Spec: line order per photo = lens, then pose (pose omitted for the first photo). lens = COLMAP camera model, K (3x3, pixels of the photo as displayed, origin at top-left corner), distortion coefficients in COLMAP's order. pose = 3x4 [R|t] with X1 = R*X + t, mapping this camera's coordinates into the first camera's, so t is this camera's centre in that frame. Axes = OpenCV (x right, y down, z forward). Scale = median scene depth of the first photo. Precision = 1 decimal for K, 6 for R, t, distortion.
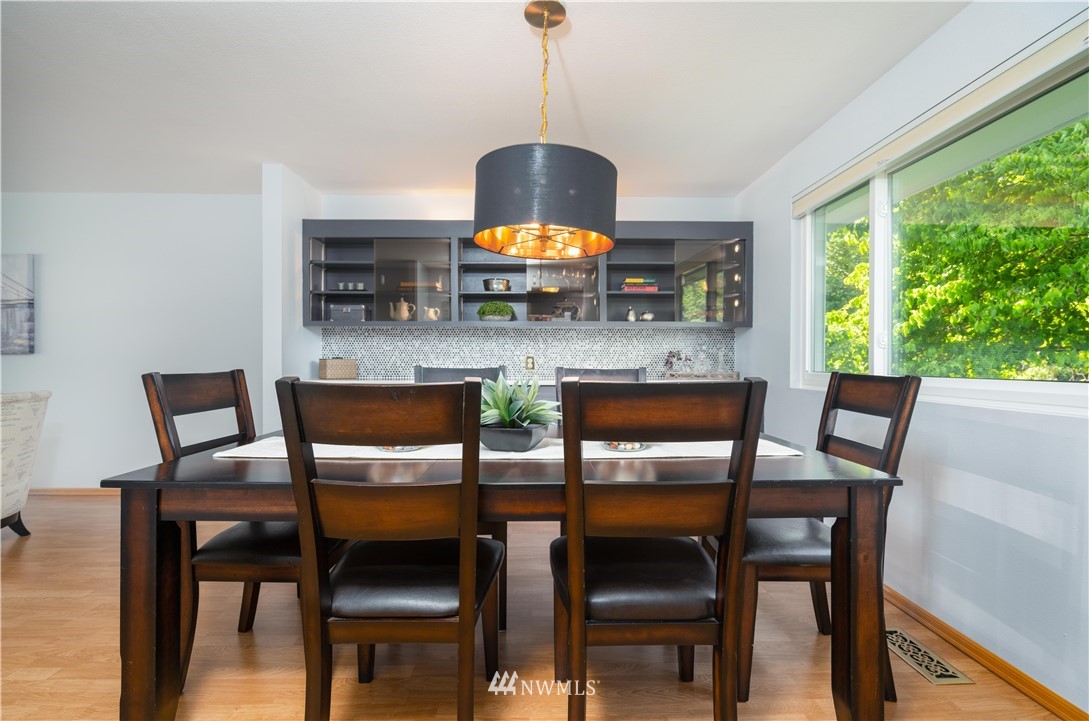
lens RADIAL K [[494.3, 0, 545.4], [0, 494.3, 366.4], [0, 0, 1]] dist [-0.015391, 0.002211]
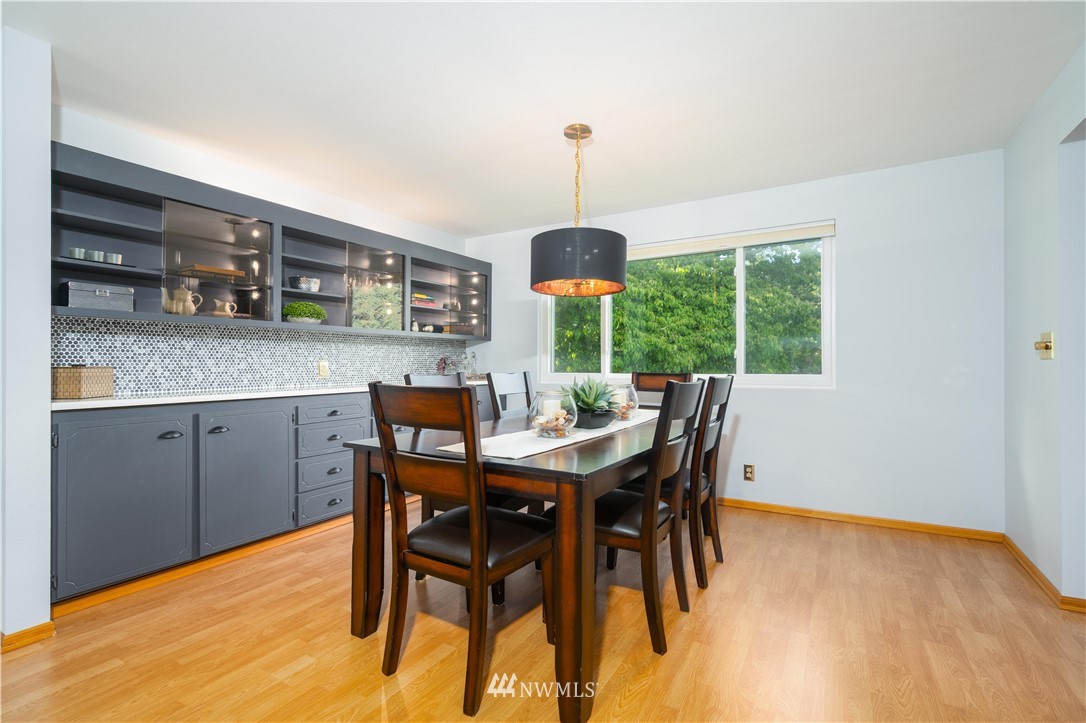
lens RADIAL K [[493.0, 0, 546.0], [0, 493.0, 362.8], [0, 0, 1]] dist [-0.015391, 0.002211]
pose [[0.541415, 0.000028, 0.840755, -0.609713], [-0.007157, 0.999964, 0.004576, -0.028130], [-0.840725, -0.008495, 0.541396, 0.148902]]
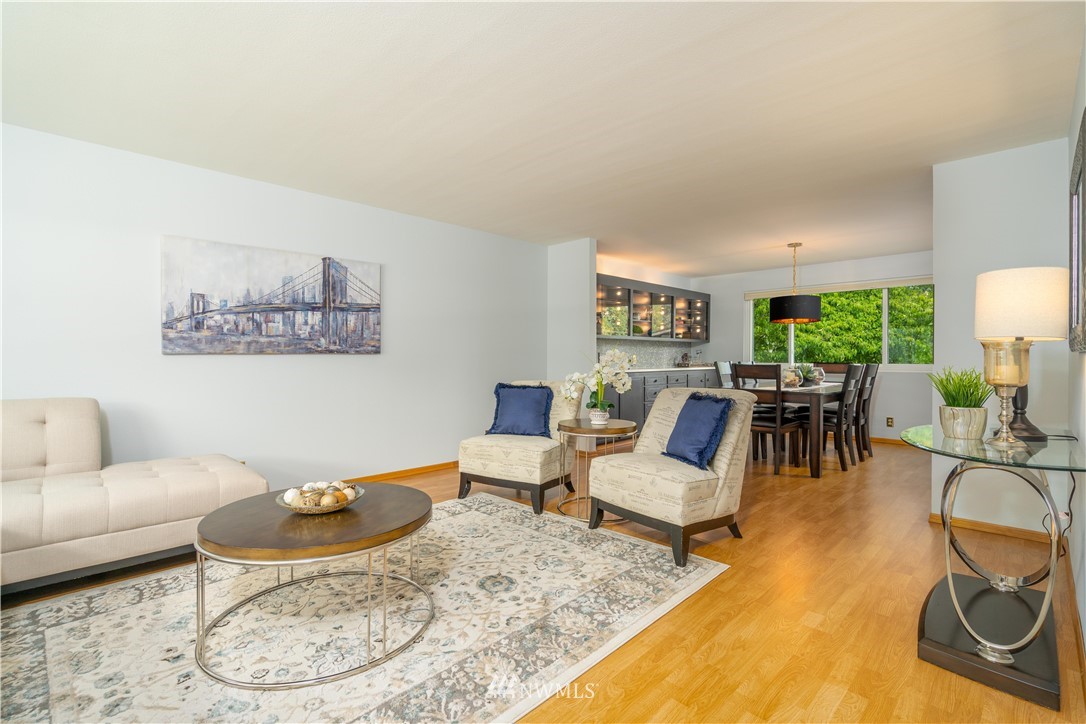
lens RADIAL K [[493.0, 0, 535.6], [0, 493.0, 358.2], [0, 0, 1]] dist [-0.015391, 0.002211]
pose [[0.735372, -0.002535, 0.677659, -1.559633], [-0.008193, 0.999887, 0.012630, -0.032971], [-0.677614, -0.014840, 0.735268, -0.062267]]
